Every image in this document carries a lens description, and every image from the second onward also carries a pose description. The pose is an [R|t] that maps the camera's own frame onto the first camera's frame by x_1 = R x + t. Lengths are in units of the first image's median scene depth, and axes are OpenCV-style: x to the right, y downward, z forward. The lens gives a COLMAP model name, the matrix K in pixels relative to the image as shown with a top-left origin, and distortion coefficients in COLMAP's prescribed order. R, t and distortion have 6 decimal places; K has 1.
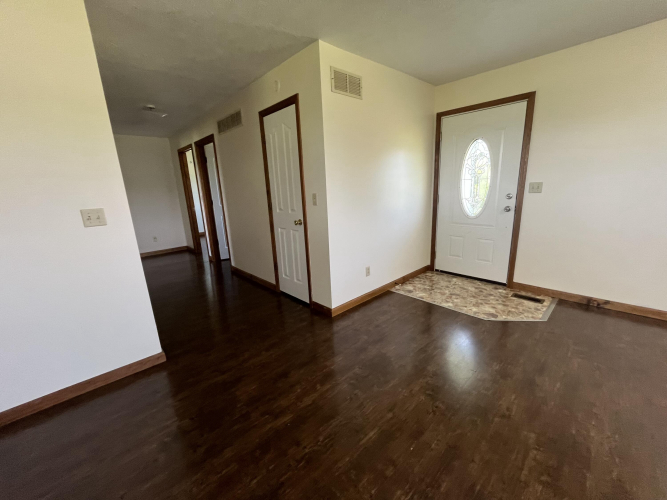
lens RADIAL K [[267.7, 0, 333.5], [0, 267.7, 250.0], [0, 0, 1]] dist [-0.002485, 0.000095]
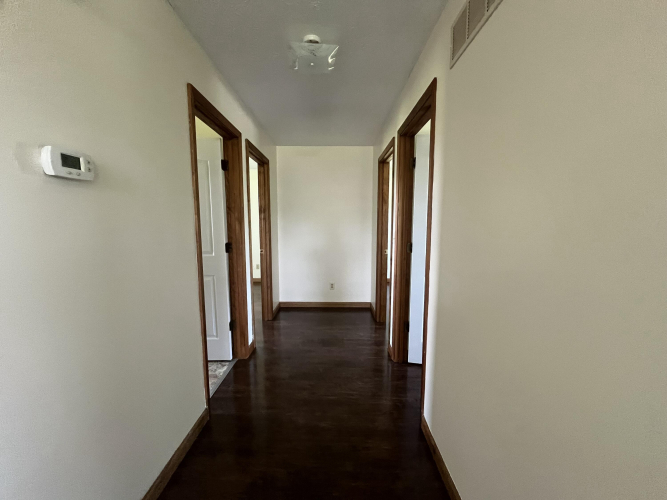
lens RADIAL K [[267.7, 0, 333.5], [0, 267.7, 250.0], [0, 0, 1]] dist [-0.002485, 0.000095]
pose [[0.722292, 0.110974, -0.682626, -0.220469], [-0.198450, 0.978791, -0.050860, -0.119653], [0.662504, 0.172203, 0.728996, 0.552562]]
